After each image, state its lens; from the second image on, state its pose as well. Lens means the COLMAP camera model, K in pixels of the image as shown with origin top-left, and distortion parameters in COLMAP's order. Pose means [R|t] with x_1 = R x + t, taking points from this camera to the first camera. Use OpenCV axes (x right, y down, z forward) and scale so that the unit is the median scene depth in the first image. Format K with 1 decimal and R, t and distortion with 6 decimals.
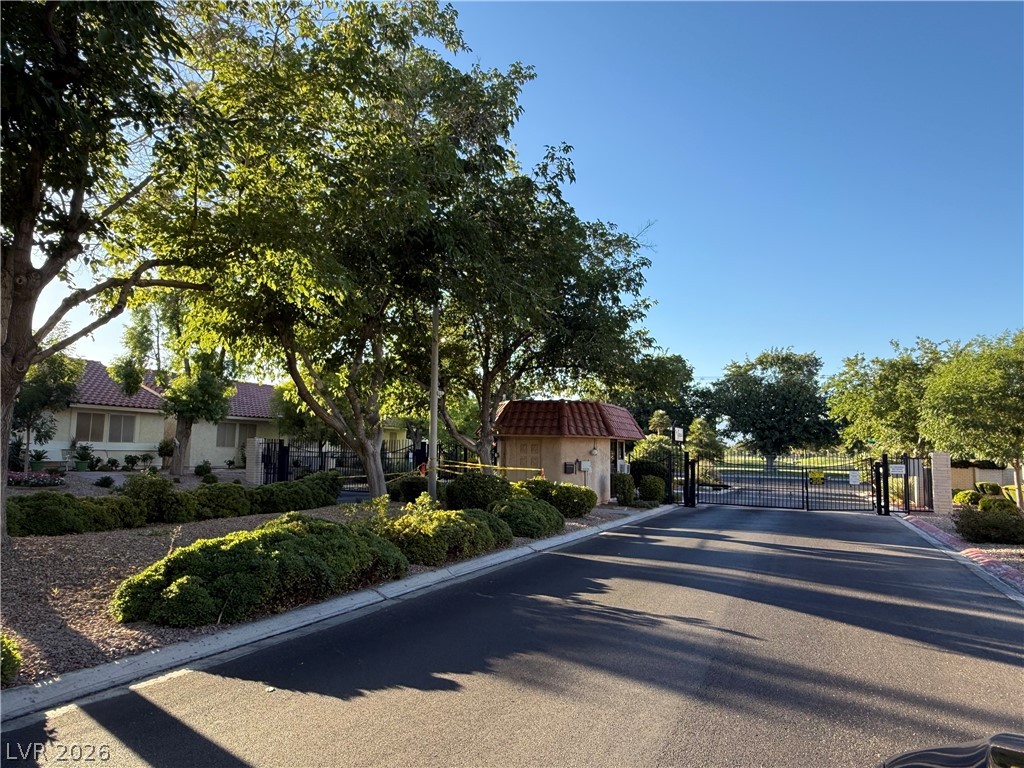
lens RADIAL K [[685.1, 0, 509.5], [0, 685.1, 388.0], [0, 0, 1]] dist [-0.001458, 0.000844]
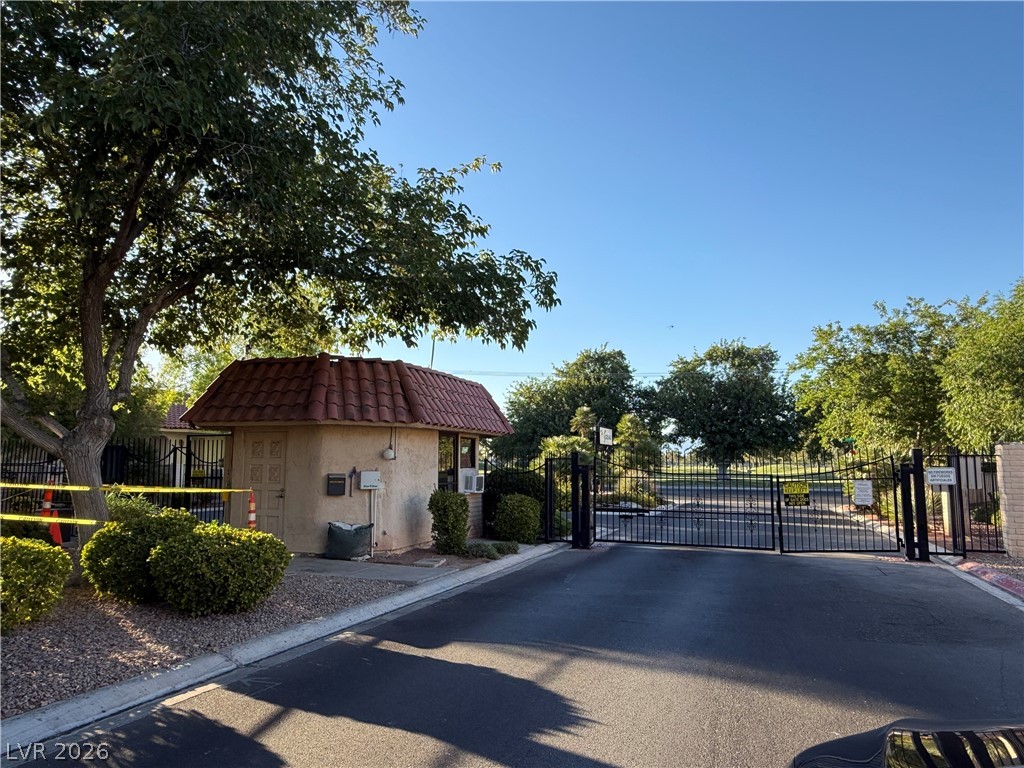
lens RADIAL K [[685.1, 0, 513.9], [0, 685.1, 382.1], [0, 0, 1]] dist [-0.001458, 0.000844]
pose [[0.997708, -0.009252, 0.067036, 0.093041], [0.011159, 0.999542, -0.028135, 0.027133], [-0.066745, 0.028818, 0.997354, 0.232824]]
